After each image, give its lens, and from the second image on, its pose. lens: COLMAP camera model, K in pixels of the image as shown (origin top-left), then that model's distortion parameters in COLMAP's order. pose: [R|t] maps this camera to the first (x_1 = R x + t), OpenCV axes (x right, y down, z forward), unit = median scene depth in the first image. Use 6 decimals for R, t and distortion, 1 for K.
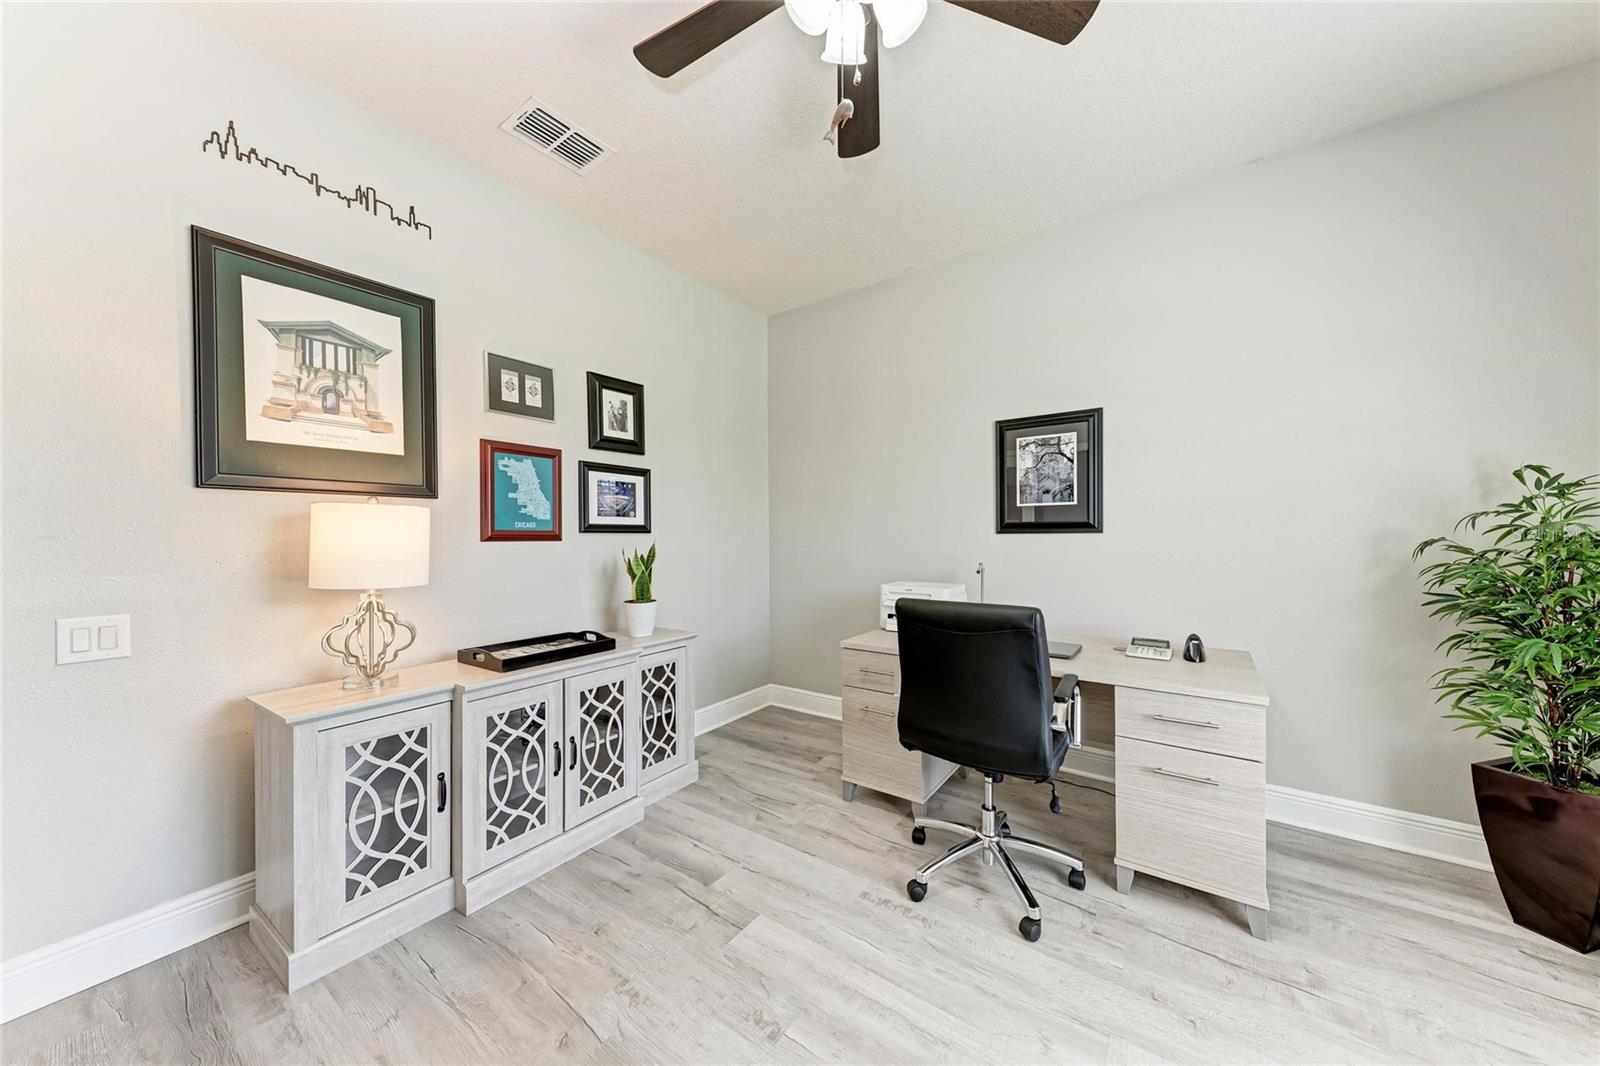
lens RADIAL K [[547.9, 0, 804.7], [0, 547.9, 537.5], [0, 0, 1]] dist [0.013734, -0.002876]
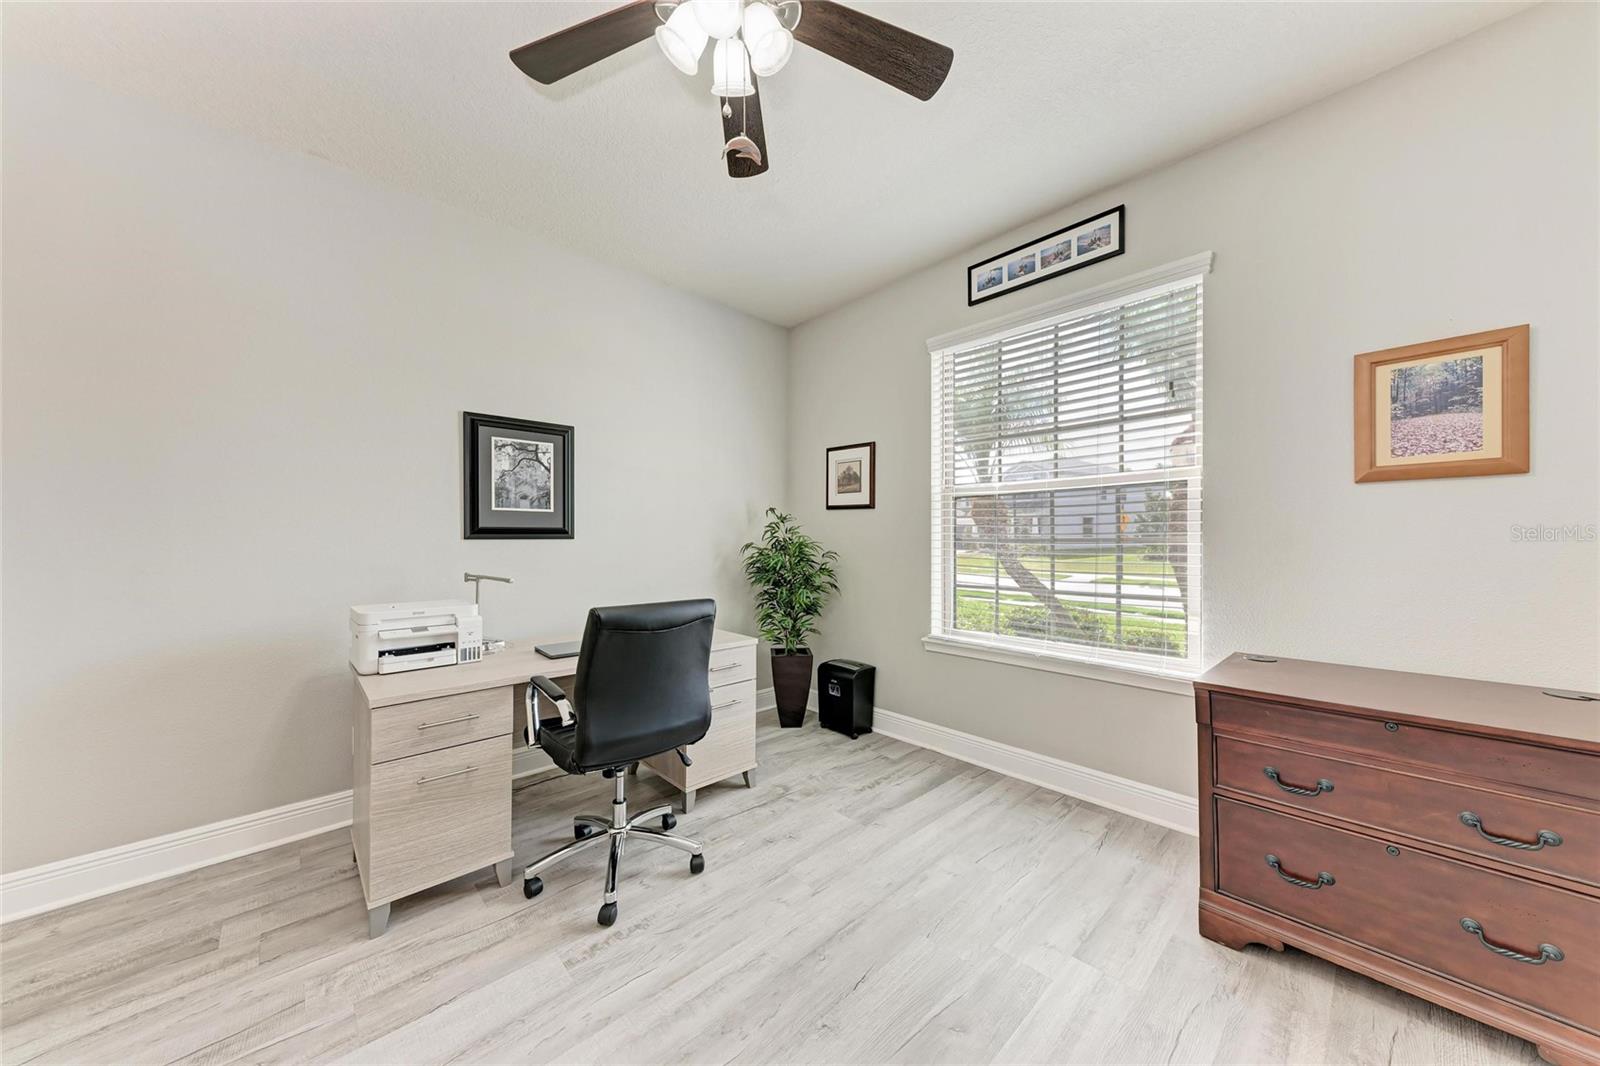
lens RADIAL K [[547.9, 0, 809.0], [0, 547.9, 538.5], [0, 0, 1]] dist [0.013734, -0.002876]
pose [[0.184361, 0.006209, 0.982839, -0.561644], [0.004582, 0.999964, -0.007177, 0.000757], [-0.982848, 0.005826, 0.184326, 0.401003]]
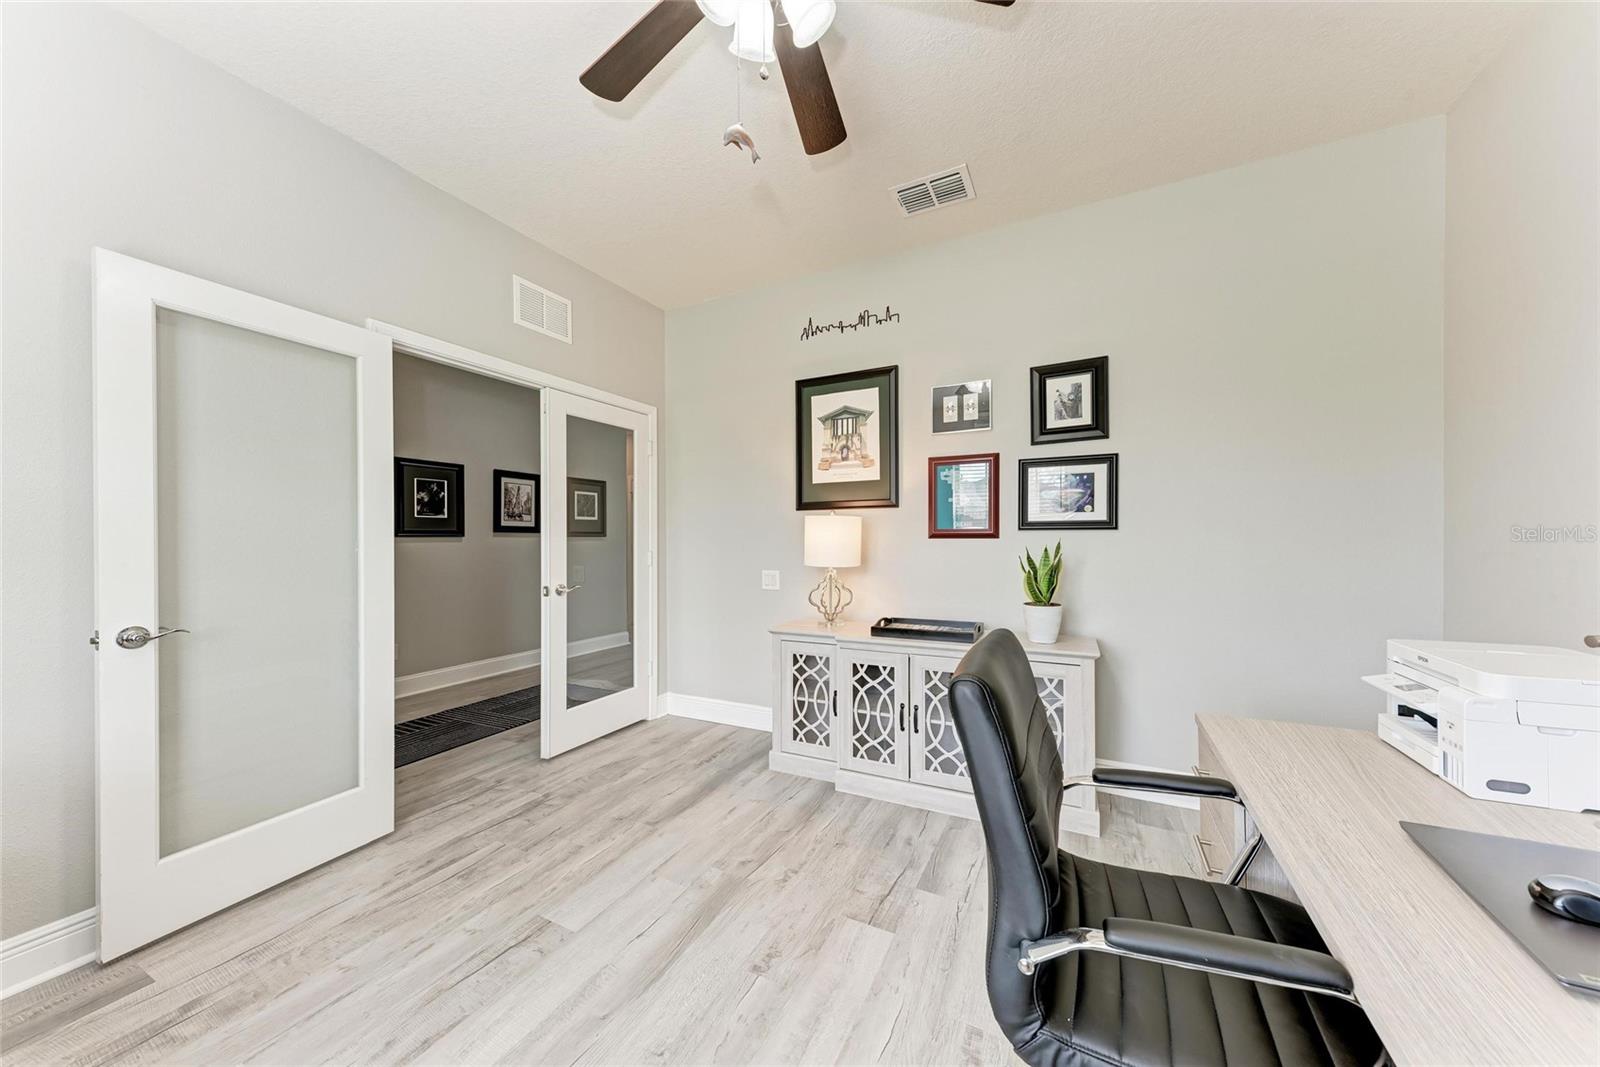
lens RADIAL K [[547.9, 0, 805.0], [0, 547.9, 526.1], [0, 0, 1]] dist [0.013734, -0.002876]
pose [[0.144936, -0.000883, -0.989441, 0.685044], [0.012171, 0.999926, 0.000891, -0.026823], [0.989366, -0.012171, 0.144936, 0.572639]]
